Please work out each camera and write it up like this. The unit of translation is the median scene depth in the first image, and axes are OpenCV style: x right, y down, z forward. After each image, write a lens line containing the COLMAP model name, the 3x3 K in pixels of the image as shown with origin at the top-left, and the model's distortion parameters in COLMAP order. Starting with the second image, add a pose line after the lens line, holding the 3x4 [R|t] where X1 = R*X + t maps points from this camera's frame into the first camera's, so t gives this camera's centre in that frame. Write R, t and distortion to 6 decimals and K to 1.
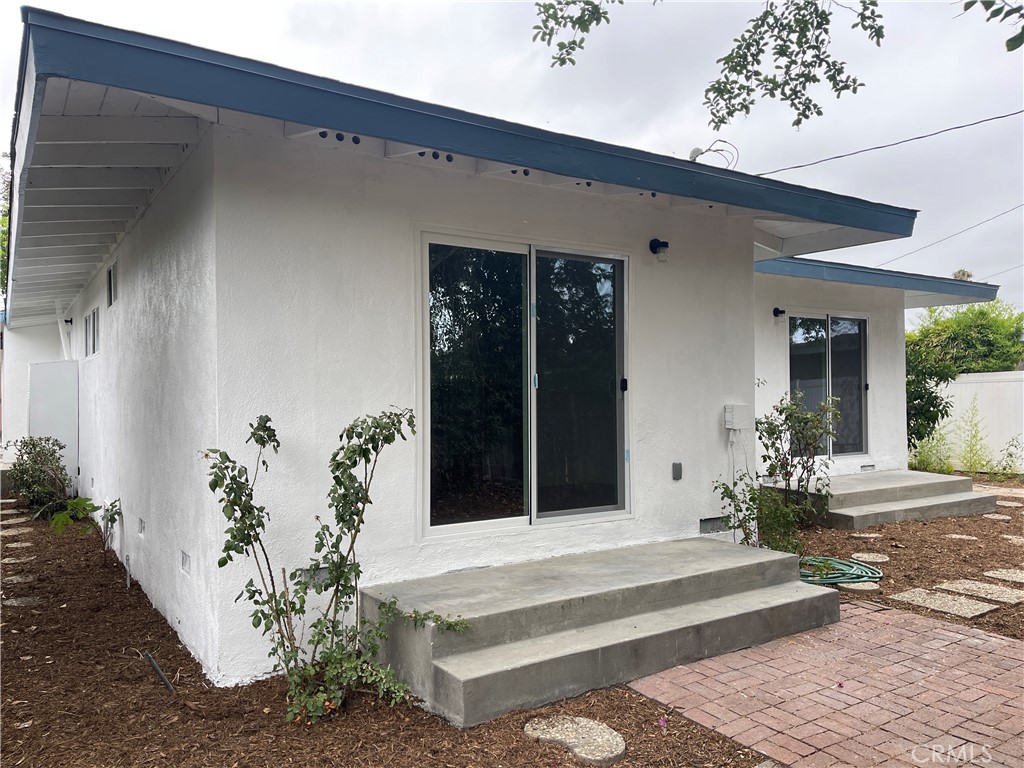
lens RADIAL K [[776.3, 0, 501.7], [0, 776.3, 391.0], [0, 0, 1]] dist [0.060581, -0.075943]
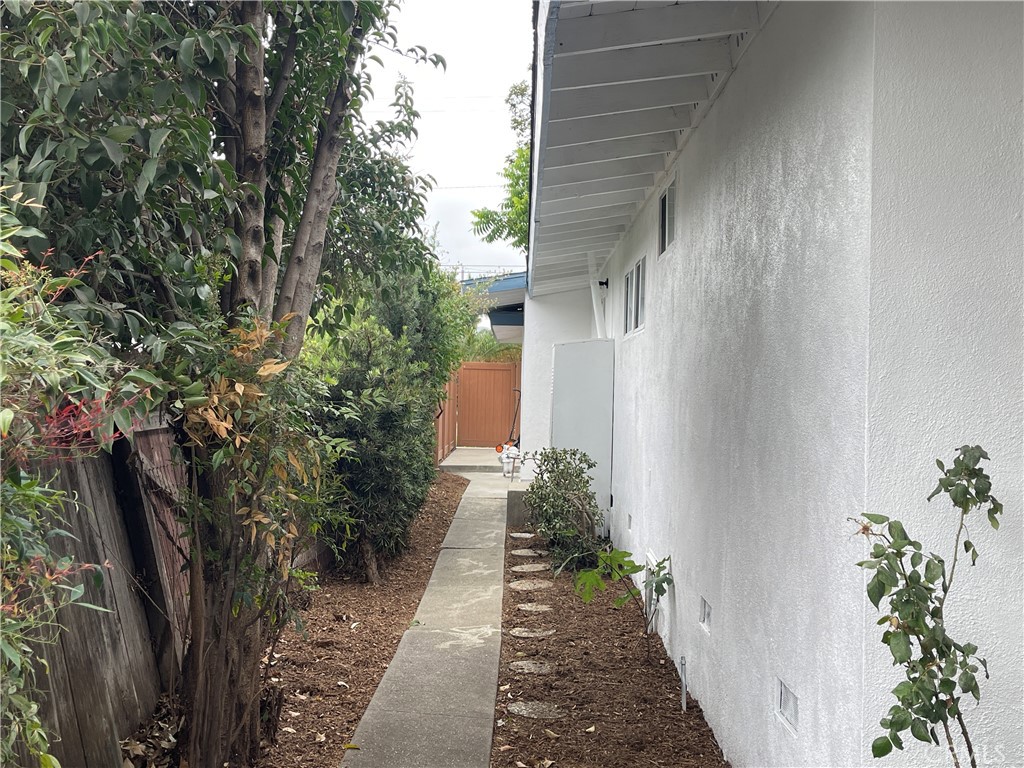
lens RADIAL K [[1162.0, 0, 510.4], [0, 1162.0, 383.8], [0, 0, 1]] dist [0.011651, 0.000000]
pose [[0.836521, 0.020802, -0.547540, -0.099105], [-0.023415, 0.999723, 0.002208, -0.000517], [0.547435, 0.010973, 0.836776, 0.169617]]
